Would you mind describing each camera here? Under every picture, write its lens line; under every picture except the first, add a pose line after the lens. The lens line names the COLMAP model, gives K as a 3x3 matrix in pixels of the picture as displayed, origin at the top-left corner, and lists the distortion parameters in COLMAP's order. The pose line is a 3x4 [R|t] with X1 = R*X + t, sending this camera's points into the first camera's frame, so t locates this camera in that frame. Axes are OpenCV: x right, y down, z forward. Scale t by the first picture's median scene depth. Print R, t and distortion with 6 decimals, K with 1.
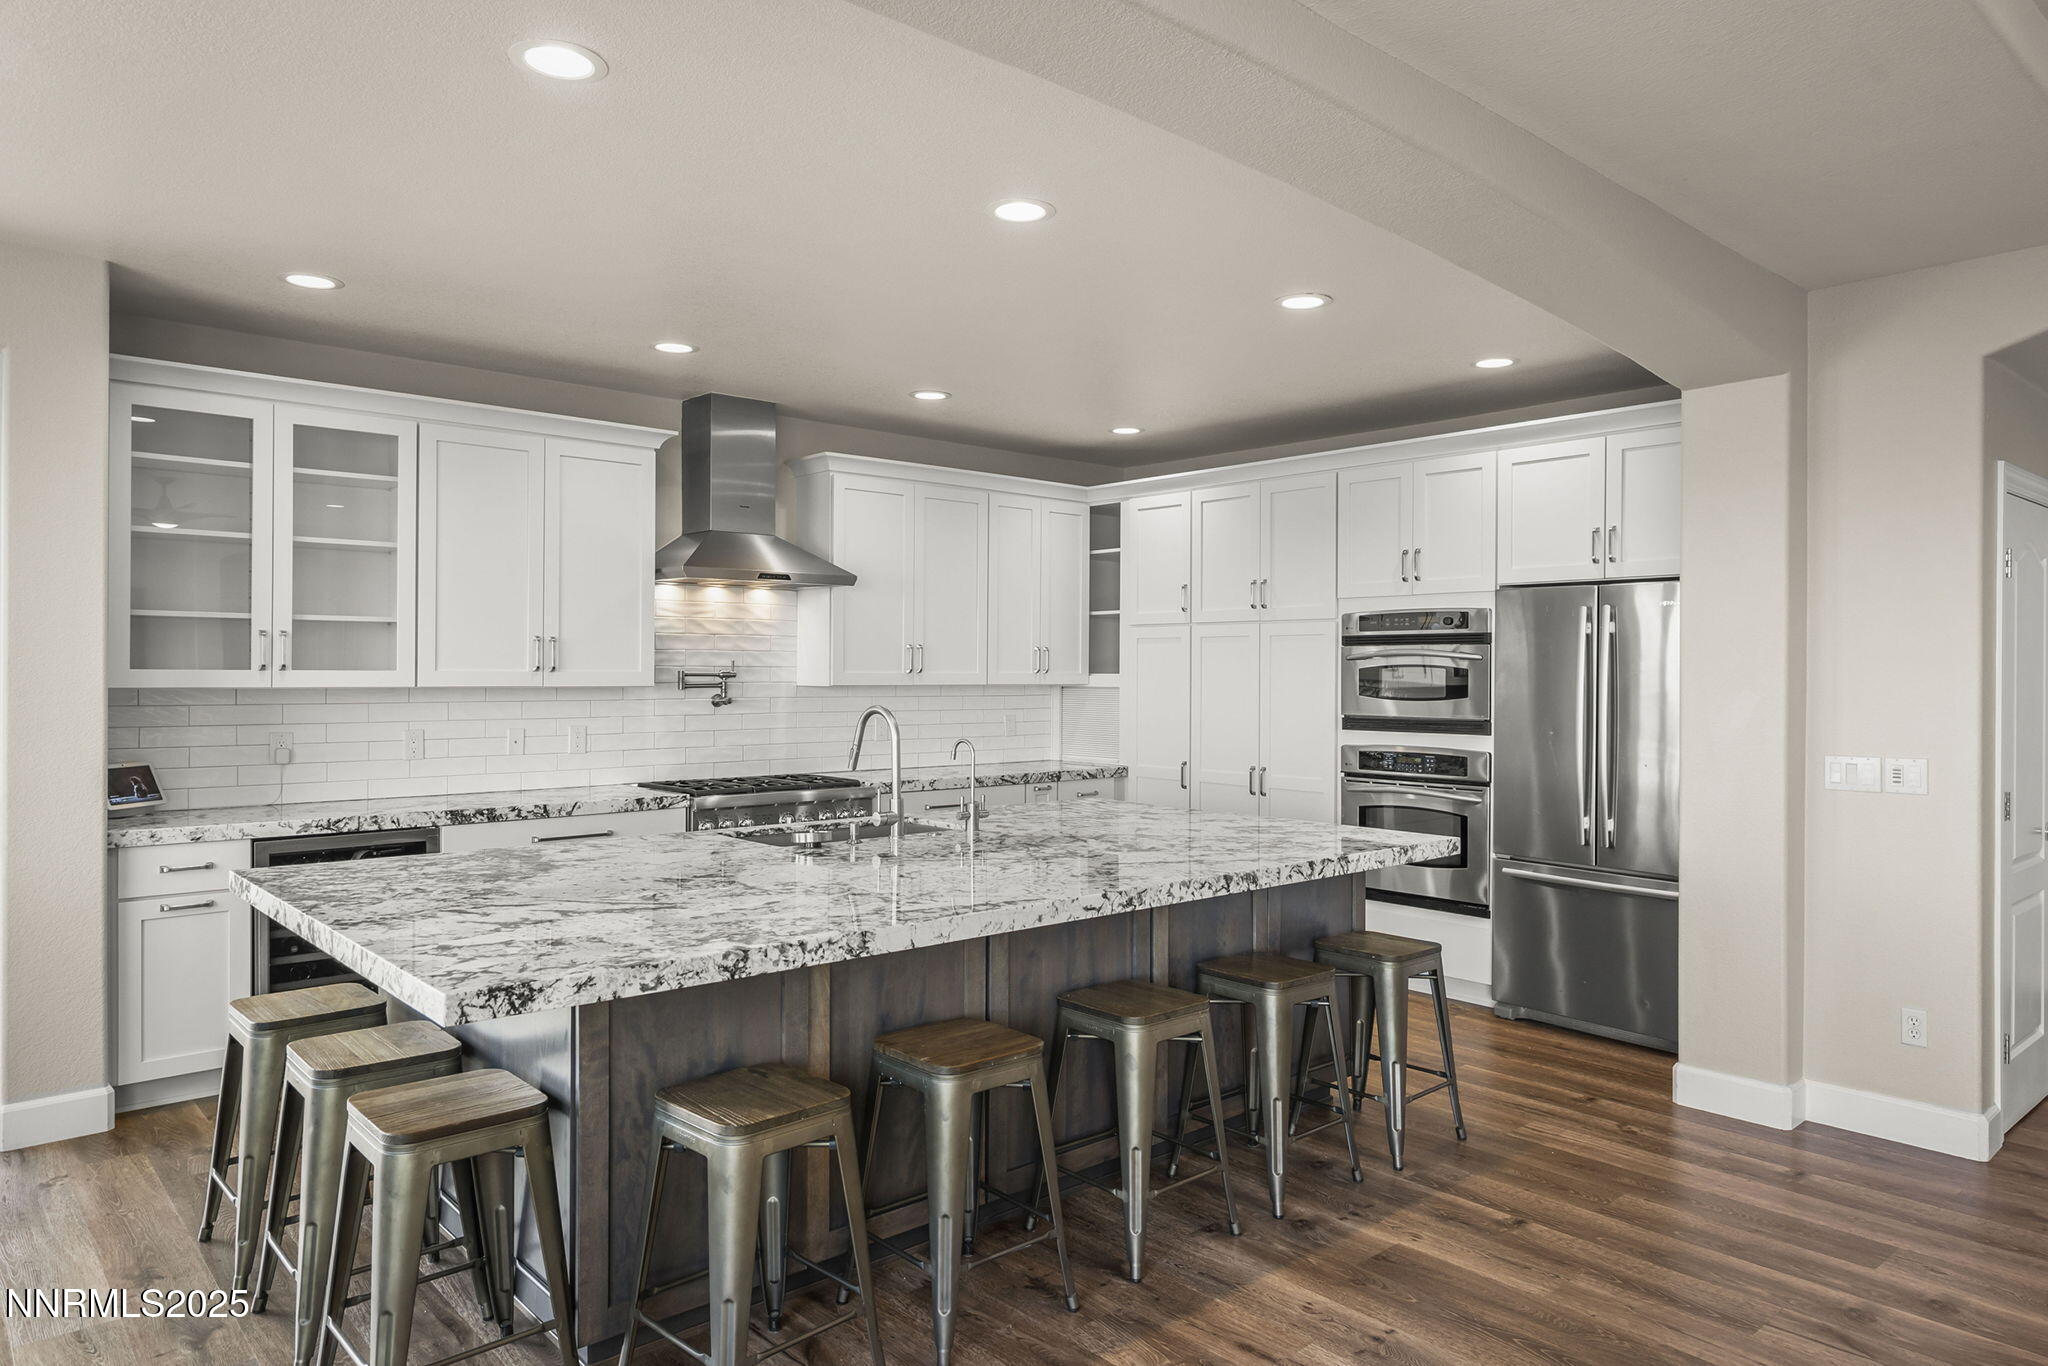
lens RADIAL K [[1293.0, 0, 1017.8], [0, 1293.0, 672.9], [0, 0, 1]] dist [0.006175, 0.000942]
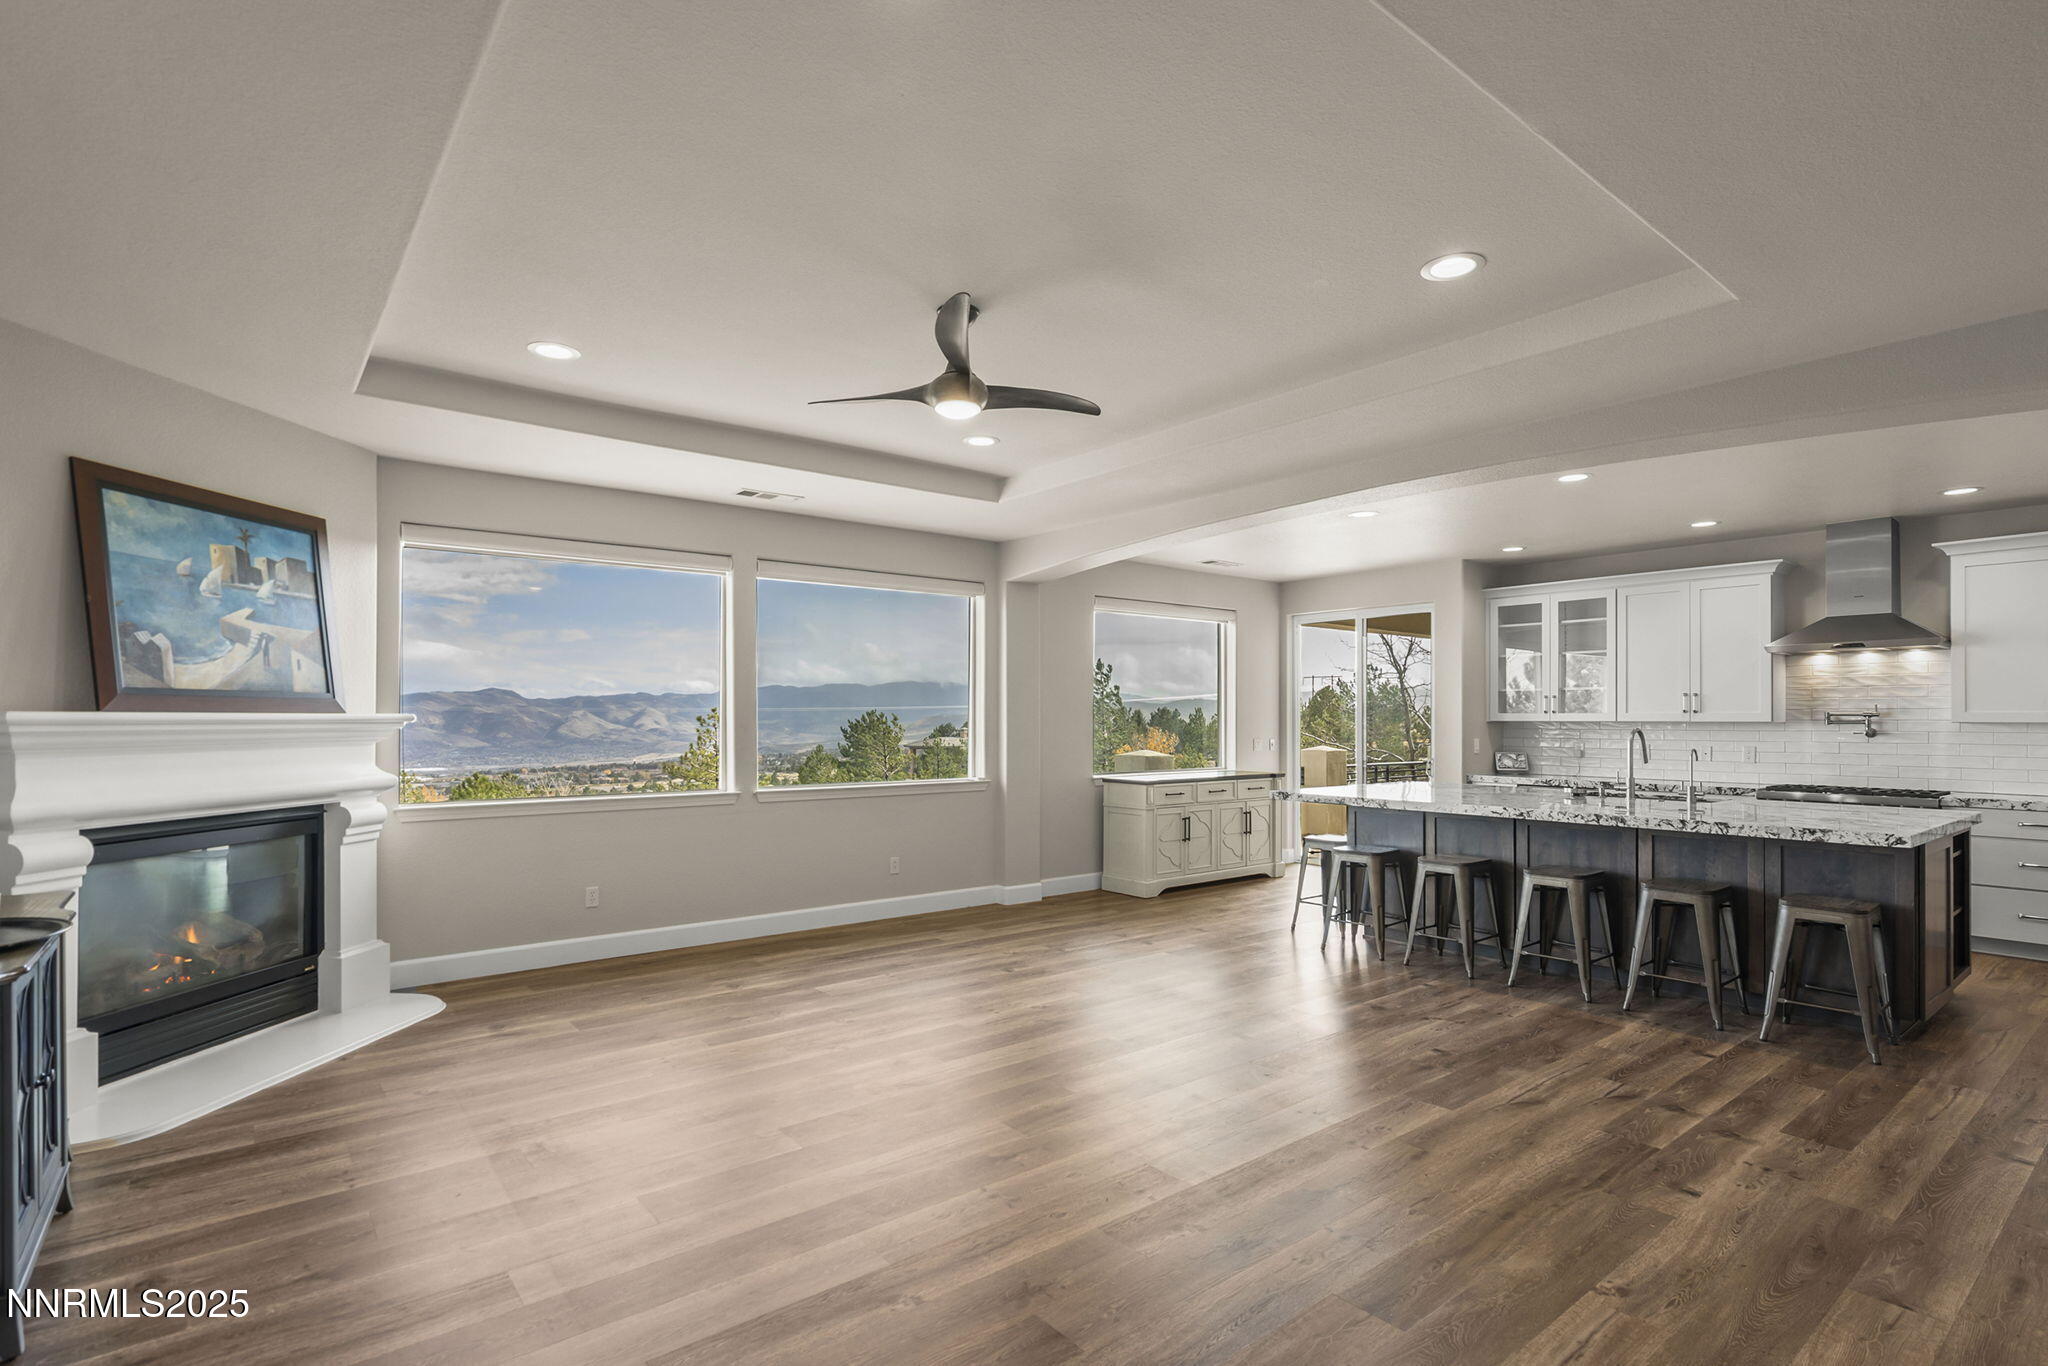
lens RADIAL K [[993.8, 0, 1022.5], [0, 993.8, 714.9], [0, 0, 1]] dist [-0.000303, -0.000221]
pose [[-0.045653, -0.010294, -0.998904, 1.042426], [-0.004086, 0.999940, -0.010118, 0.019058], [0.998949, 0.003620, -0.045692, 0.147264]]
